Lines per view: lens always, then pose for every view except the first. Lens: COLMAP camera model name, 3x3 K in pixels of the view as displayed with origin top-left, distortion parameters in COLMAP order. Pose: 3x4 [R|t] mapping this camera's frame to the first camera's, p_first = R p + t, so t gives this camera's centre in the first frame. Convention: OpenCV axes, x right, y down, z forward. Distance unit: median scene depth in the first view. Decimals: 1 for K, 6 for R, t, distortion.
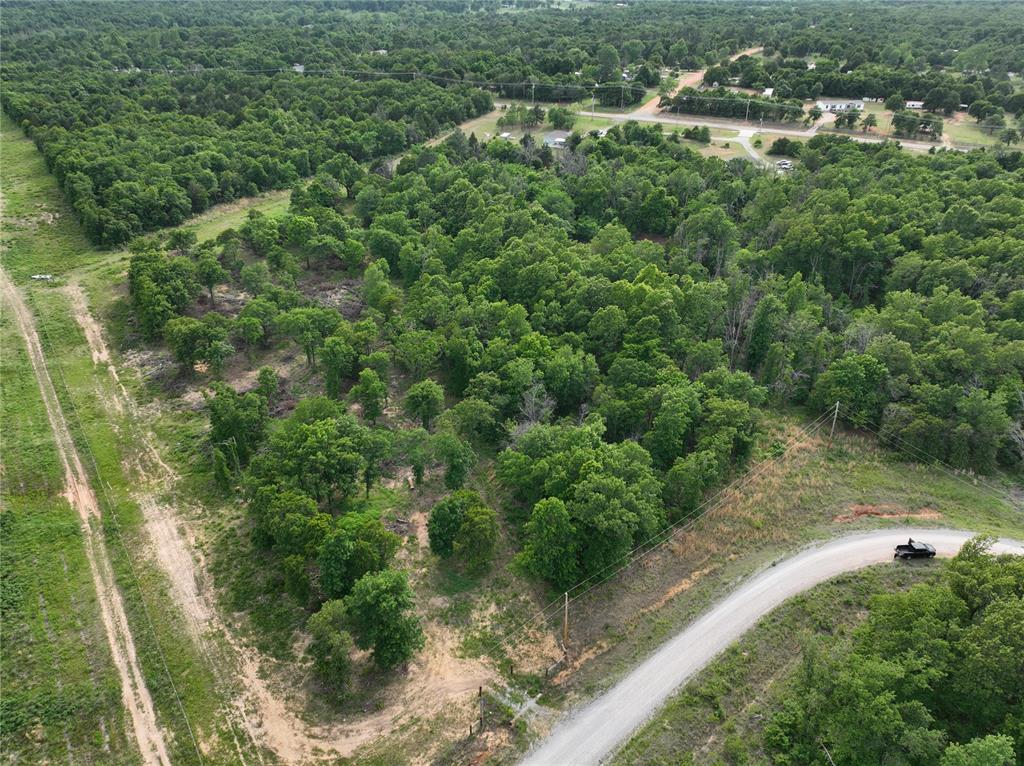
lens RADIAL K [[774.4, 0, 512.8], [0, 774.4, 384.1], [0, 0, 1]] dist [-0.000643, 0.018131]
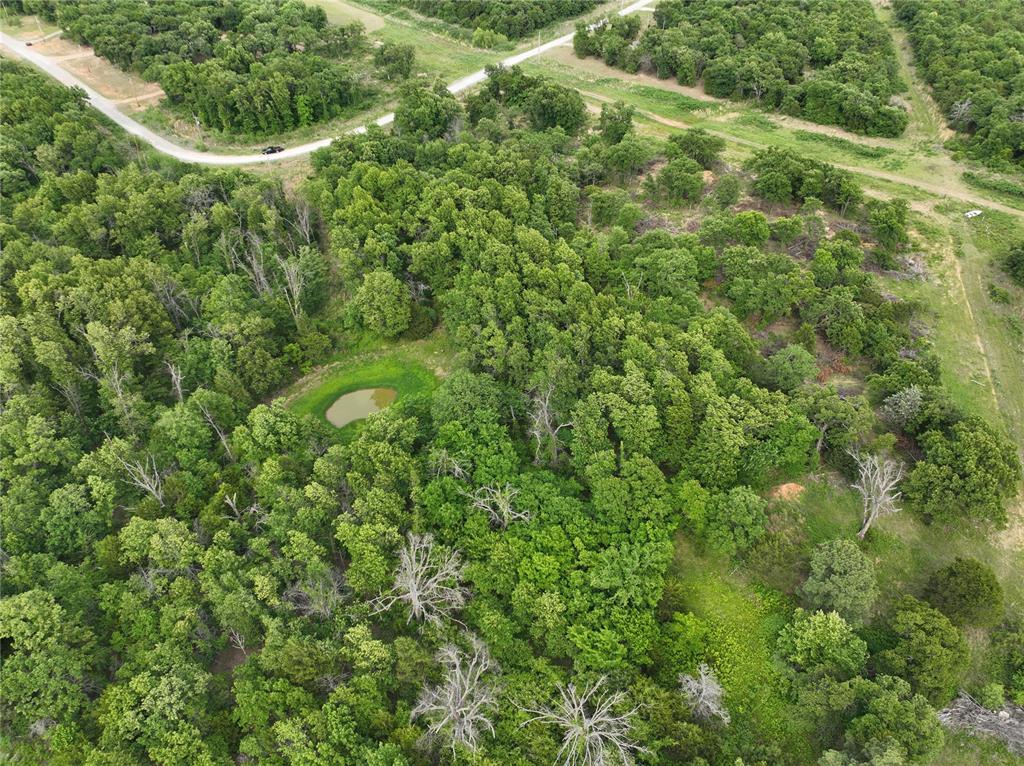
lens RADIAL K [[774.4, 0, 510.9], [0, 774.4, 396.5], [0, 0, 1]] dist [-0.000643, 0.018131]
pose [[-0.988873, 0.104684, -0.105694, 0.151629], [-0.059534, 0.372629, 0.926069, -1.393892], [0.136330, 0.922057, -0.362251, 2.237938]]
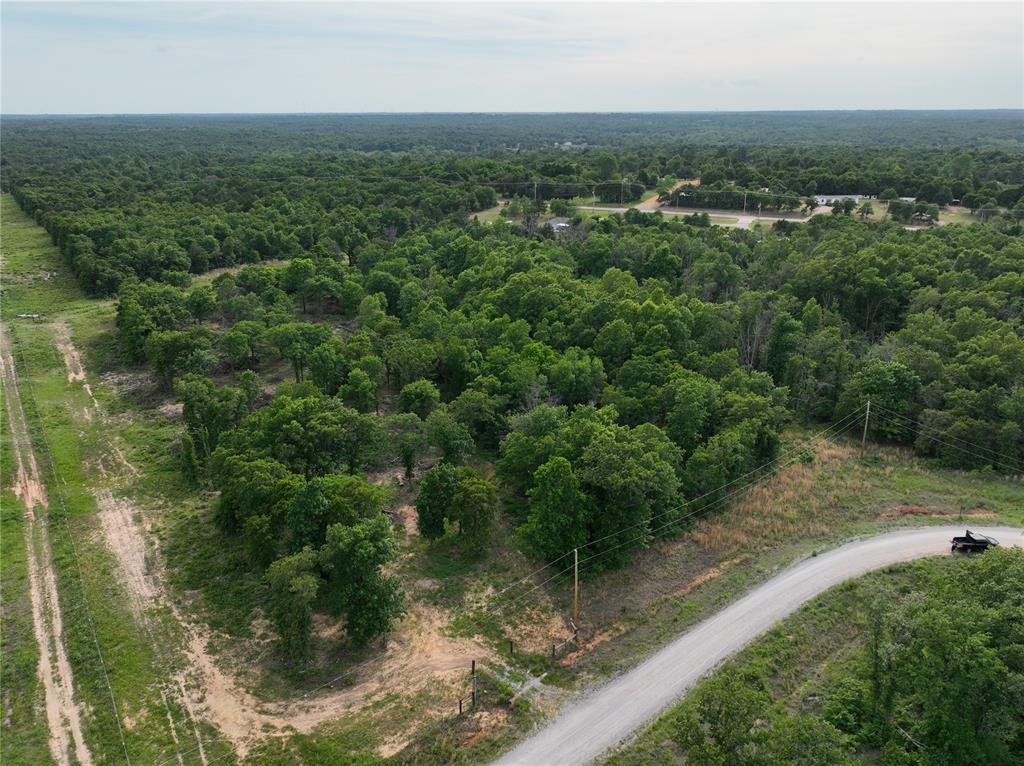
lens RADIAL K [[774.4, 0, 512.7], [0, 774.4, 384.3], [0, 0, 1]] dist [-0.000643, 0.018131]
pose [[0.999987, -0.001032, -0.004903, 0.003193], [0.000170, 0.985007, -0.172512, 0.169775], [0.005007, 0.172509, 0.984995, 0.095924]]
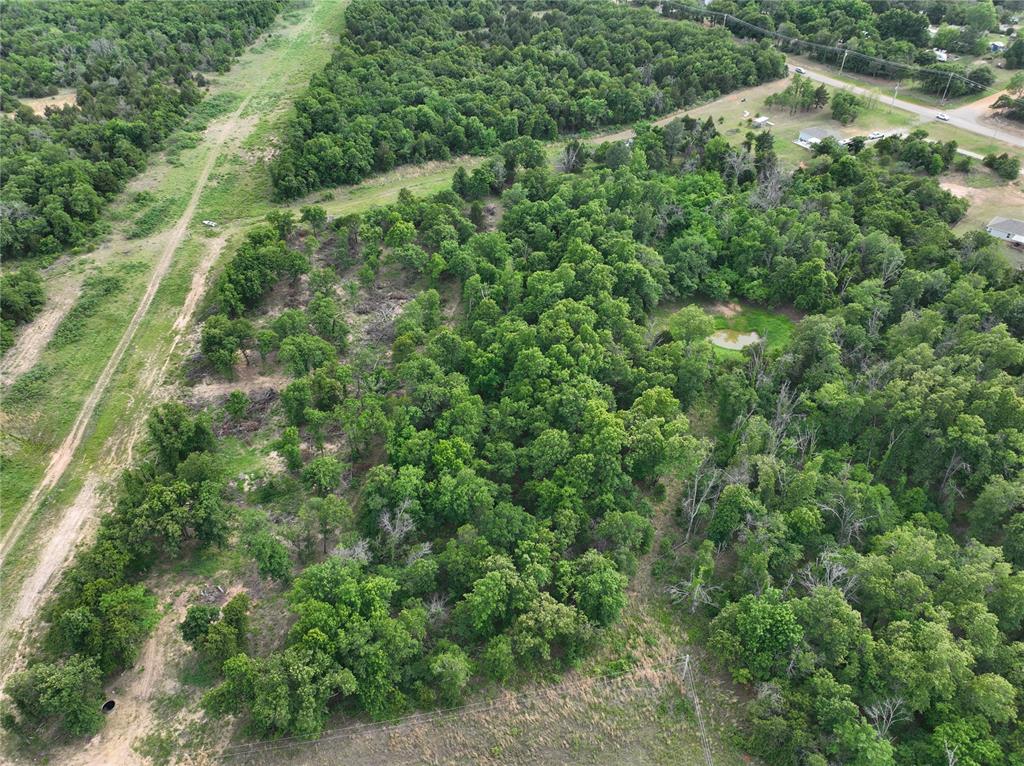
lens RADIAL K [[774.4, 0, 514.7], [0, 774.4, 382.5], [0, 0, 1]] dist [-0.000643, 0.018131]
pose [[0.858618, 0.317511, -0.402446, 0.531567], [-0.252133, 0.945132, 0.207738, -0.410044], [0.446324, -0.076897, 0.891562, 0.191474]]
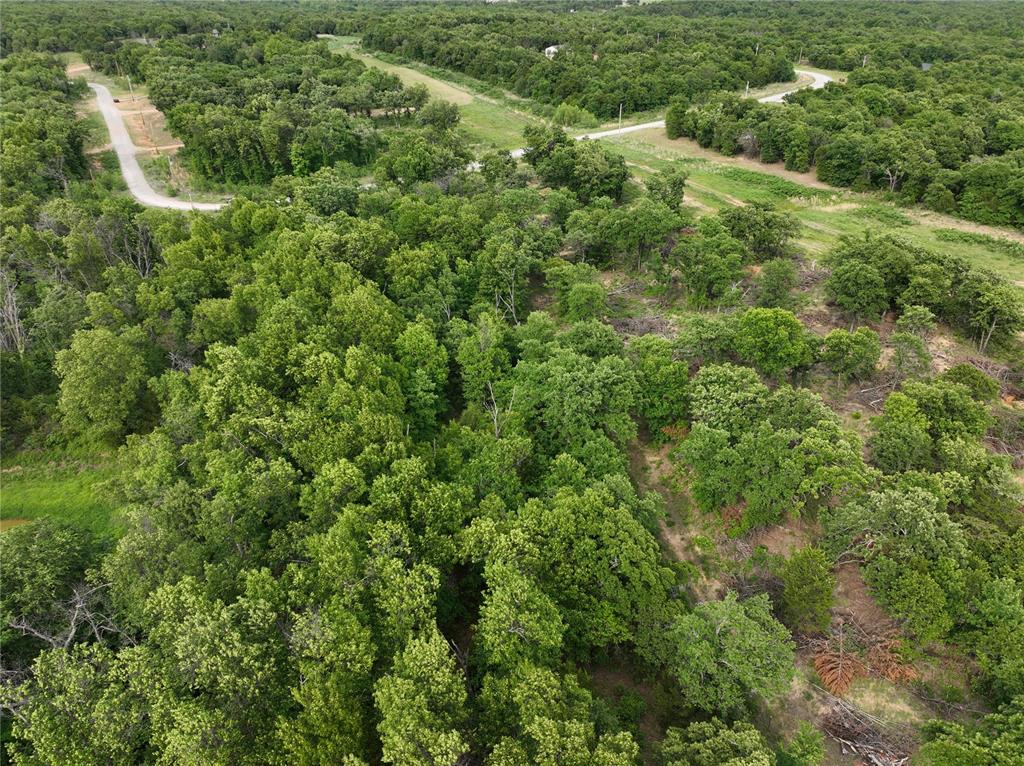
lens RADIAL K [[774.4, 0, 513.2], [0, 774.4, 389.7], [0, 0, 1]] dist [-0.000643, 0.018131]
pose [[-0.992866, -0.050081, 0.108211, -0.266944], [0.065844, 0.526336, 0.847723, -0.892305], [-0.099410, 0.848800, -0.519284, 1.978574]]
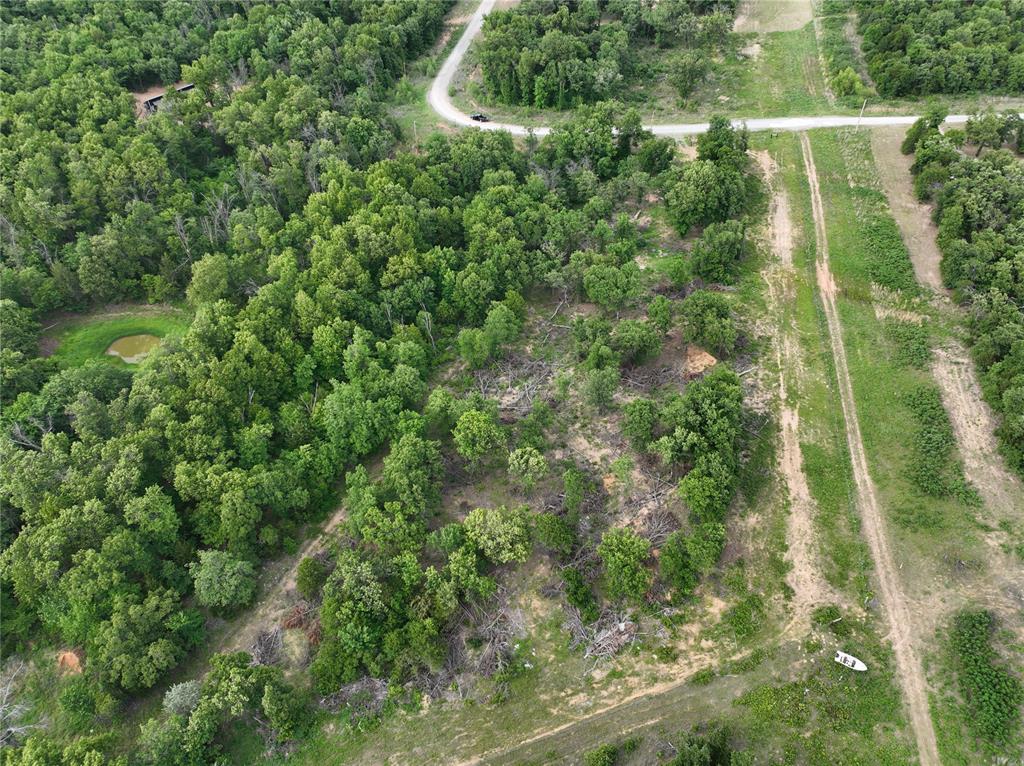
lens RADIAL K [[774.4, 0, 514.6], [0, 774.4, 383.1], [0, 0, 1]] dist [-0.000643, 0.018131]
pose [[-0.701804, -0.479086, 0.527208, -0.954631], [0.363550, 0.395576, 0.843416, -1.167088], [-0.612620, 0.783579, -0.103445, 1.574538]]
